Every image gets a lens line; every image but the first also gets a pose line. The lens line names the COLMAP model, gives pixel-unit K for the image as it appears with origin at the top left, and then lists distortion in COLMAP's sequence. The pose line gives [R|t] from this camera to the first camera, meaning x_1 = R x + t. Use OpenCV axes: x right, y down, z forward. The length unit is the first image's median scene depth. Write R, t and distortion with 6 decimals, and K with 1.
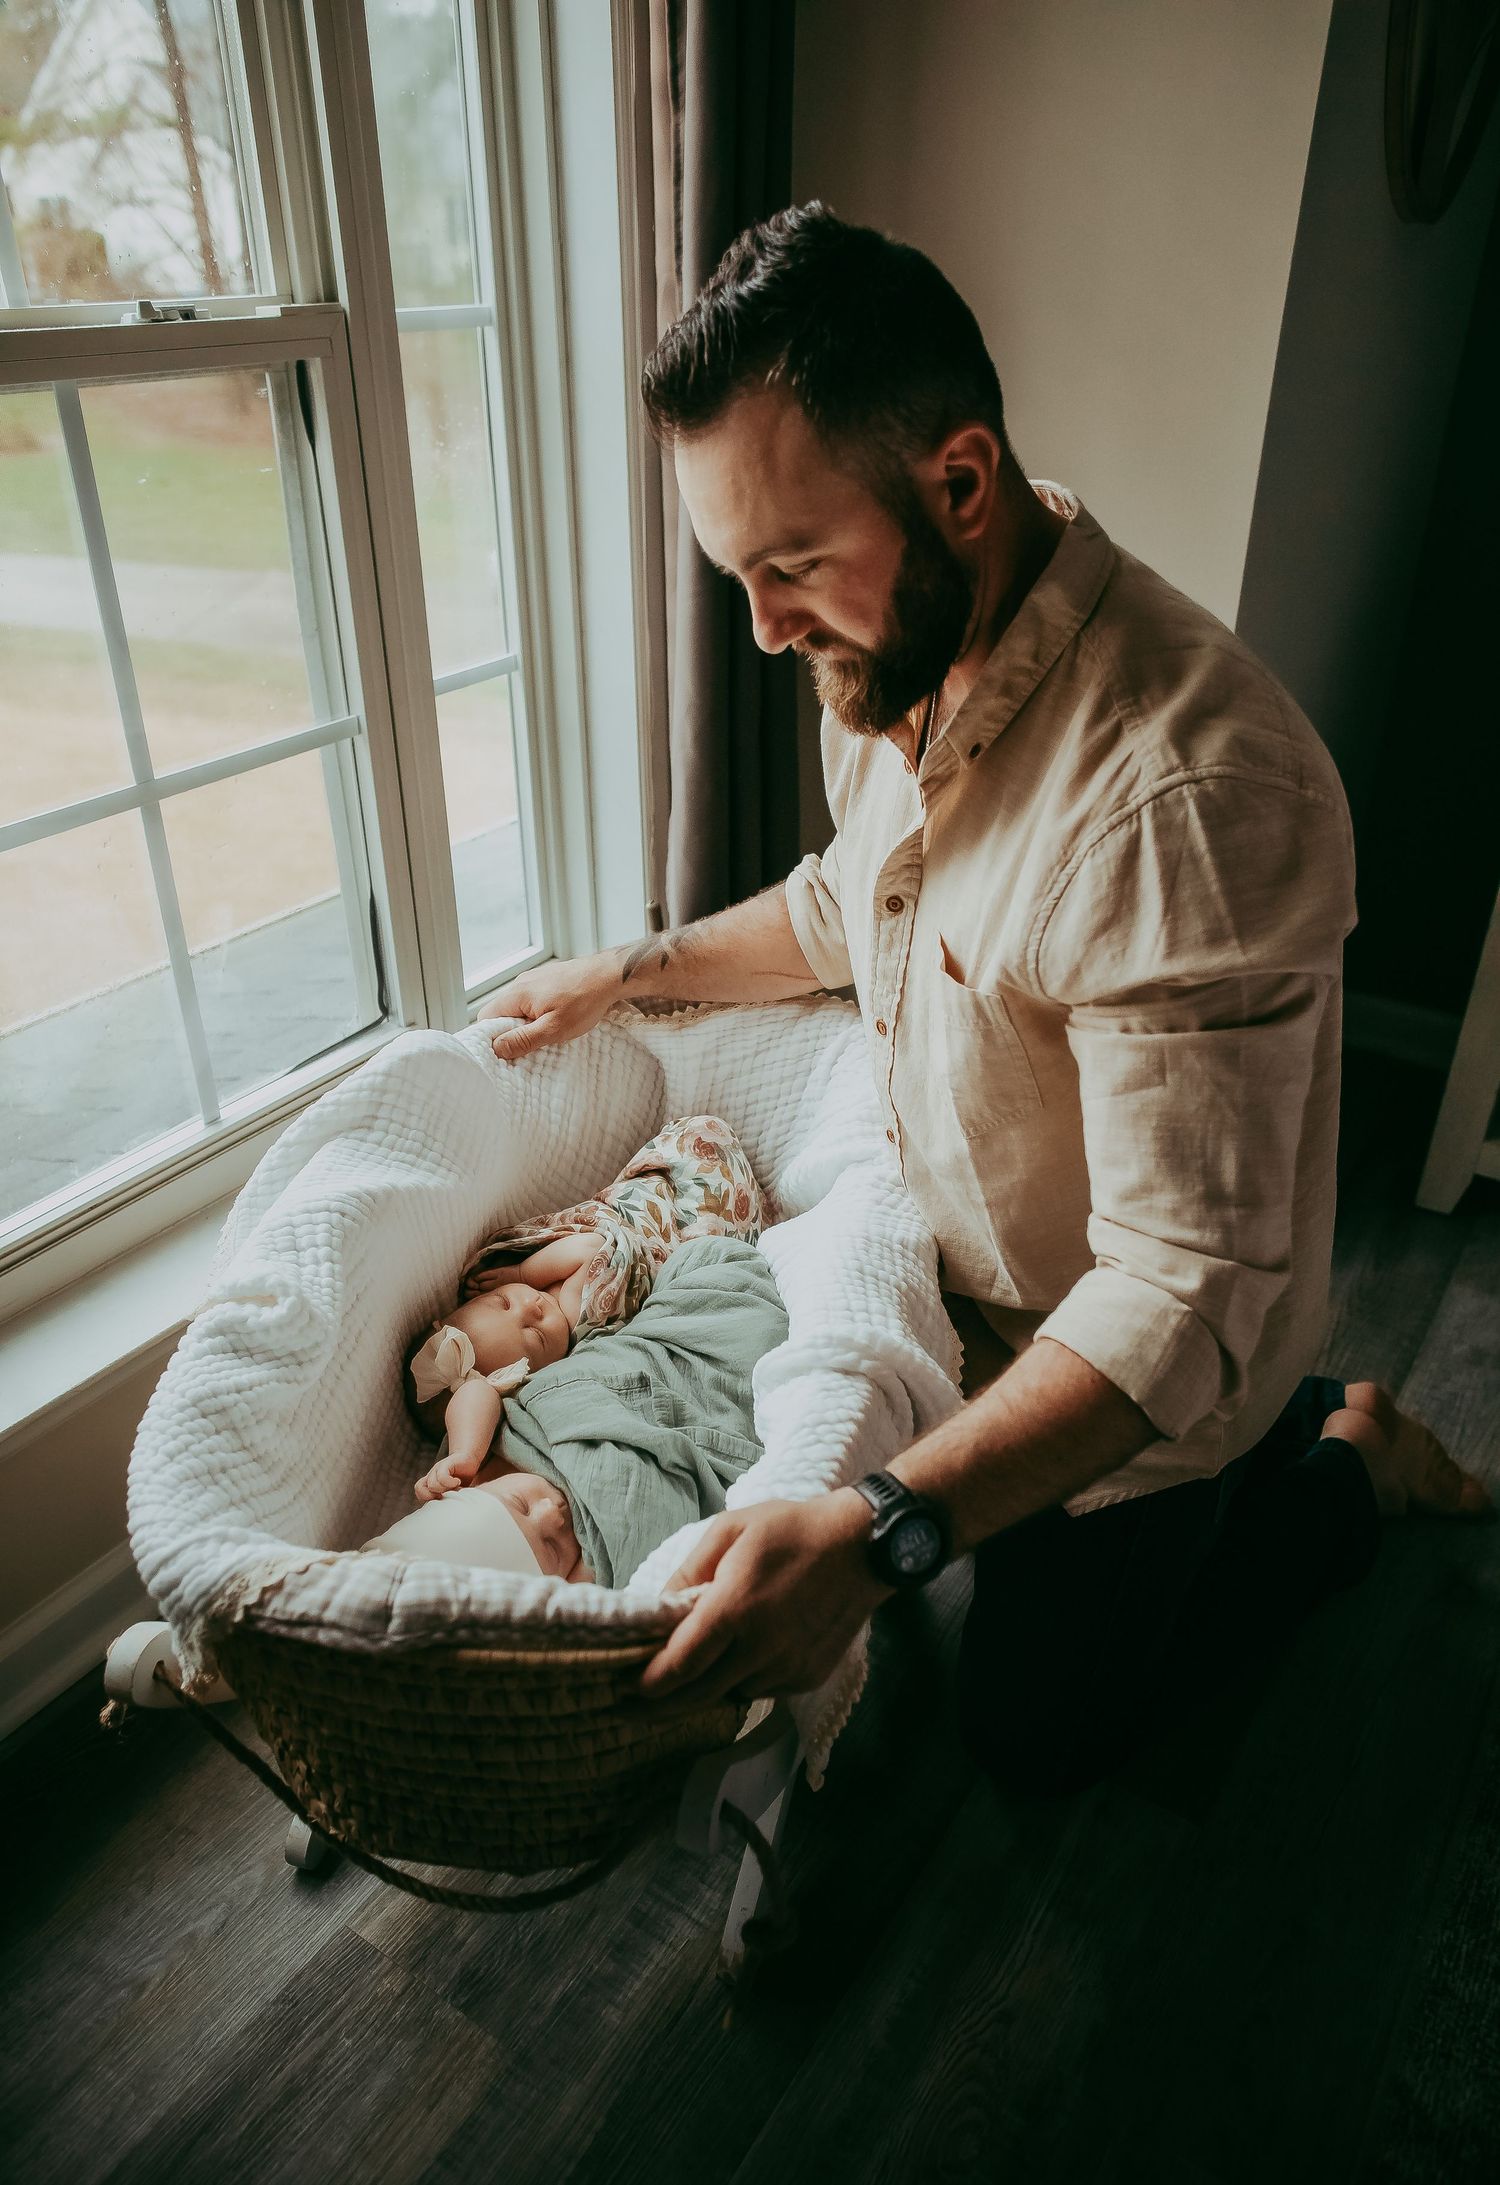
lens RADIAL K [[1563.3, 0, 739.0], [0, 1563.3, 1091.1], [0, 0, 1]] dist [-0.075473, 0.046681]
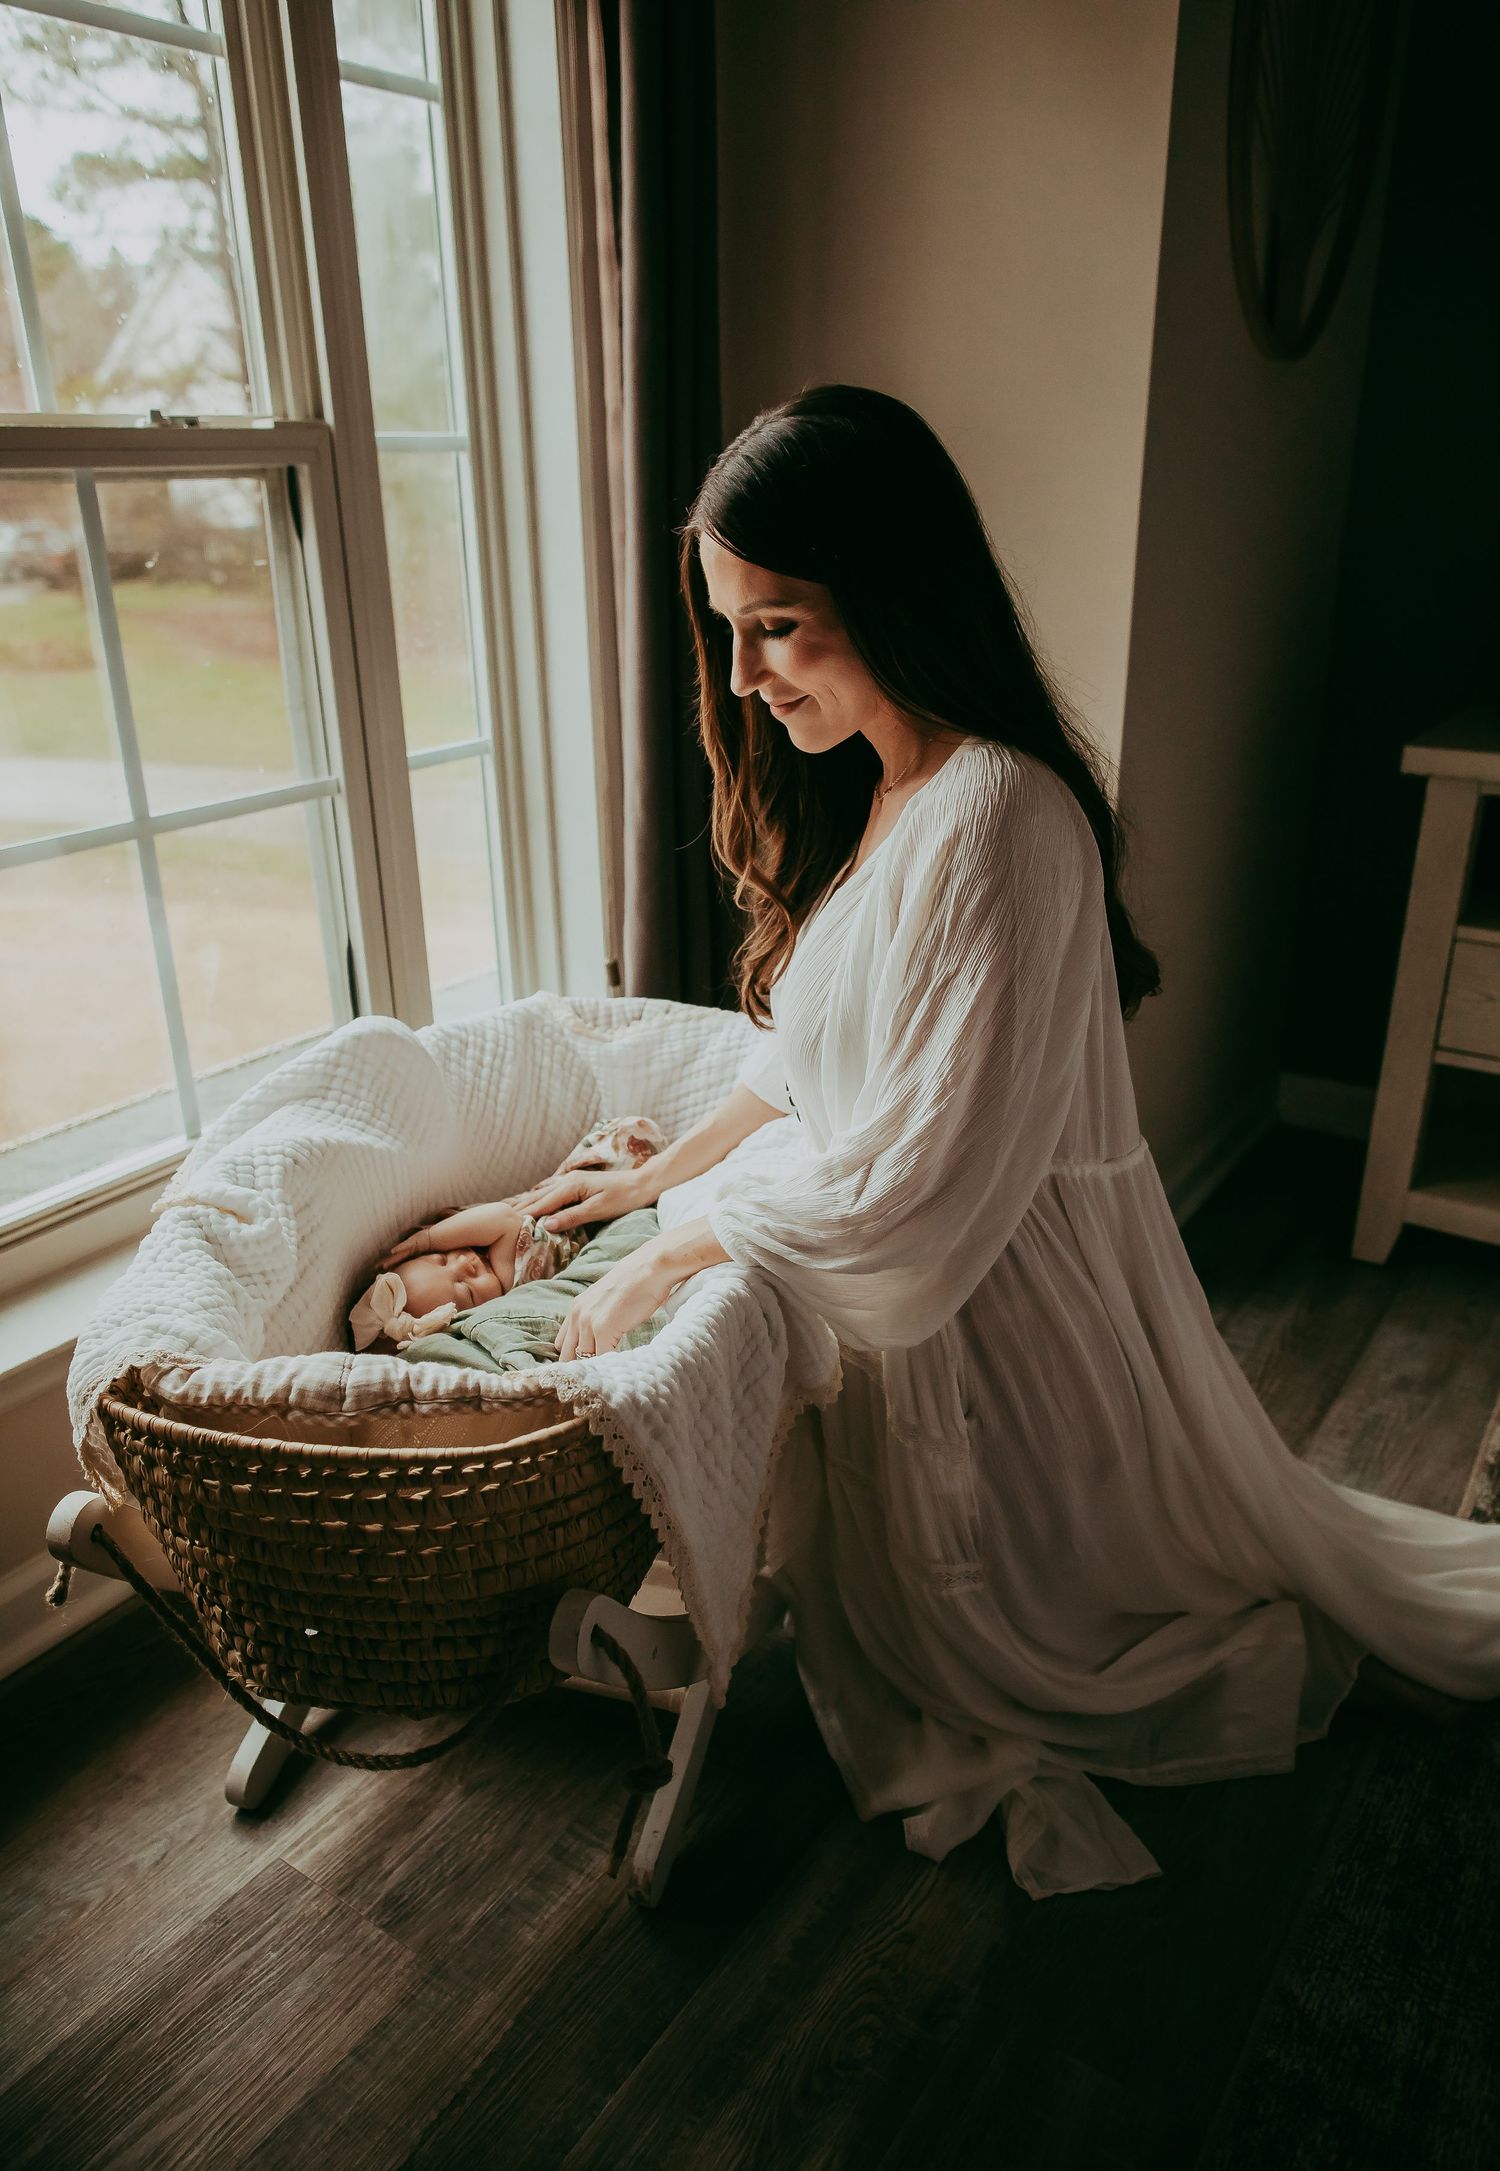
lens RADIAL K [[1553.3, 0, 738.3], [0, 1553.3, 1100.2], [0, 0, 1]] dist [-0.075473, 0.046681]
pose [[0.999719, -0.008430, -0.022152, 0.083095], [0.005626, 0.992300, -0.123726, 0.160597], [0.023025, 0.123567, 0.992069, -0.087785]]
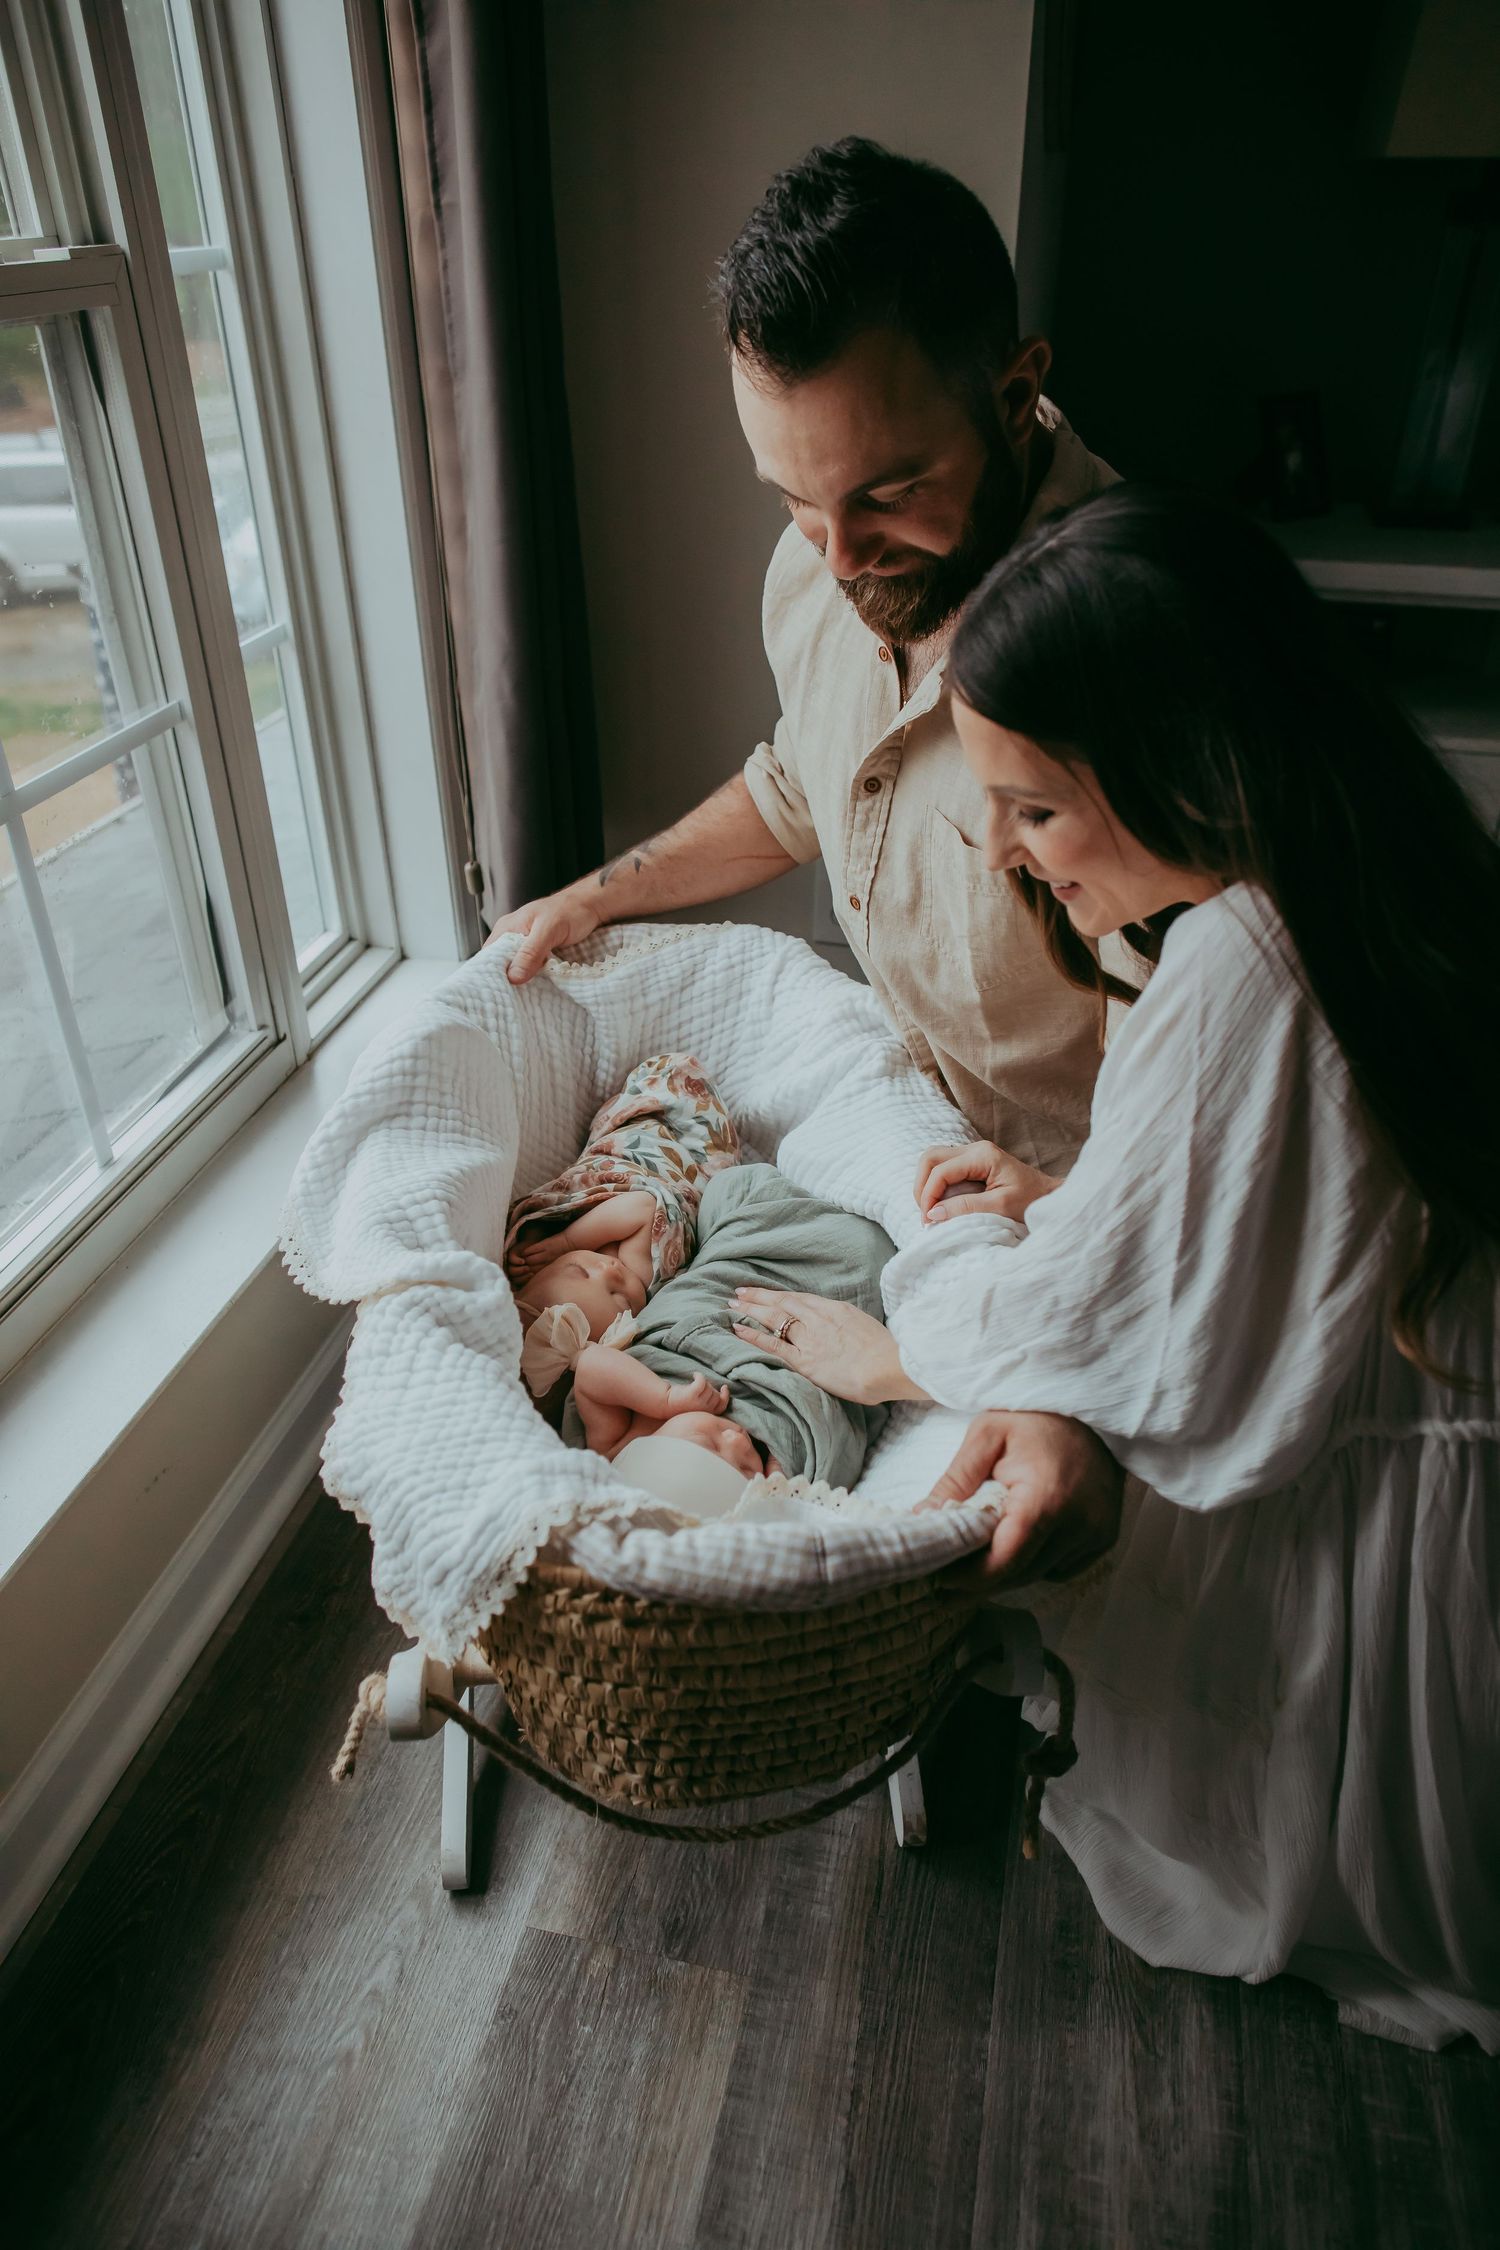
lens RADIAL K [[1582.6, 0, 731.1], [0, 1582.6, 1102.4], [0, 0, 1]] dist [-0.050949, 0.038828]
pose [[0.935362, -0.183879, 0.302136, -0.336956], [0.175131, 0.982949, 0.056042, -0.003551], [-0.307289, 0.000494, 0.951616, 0.011830]]
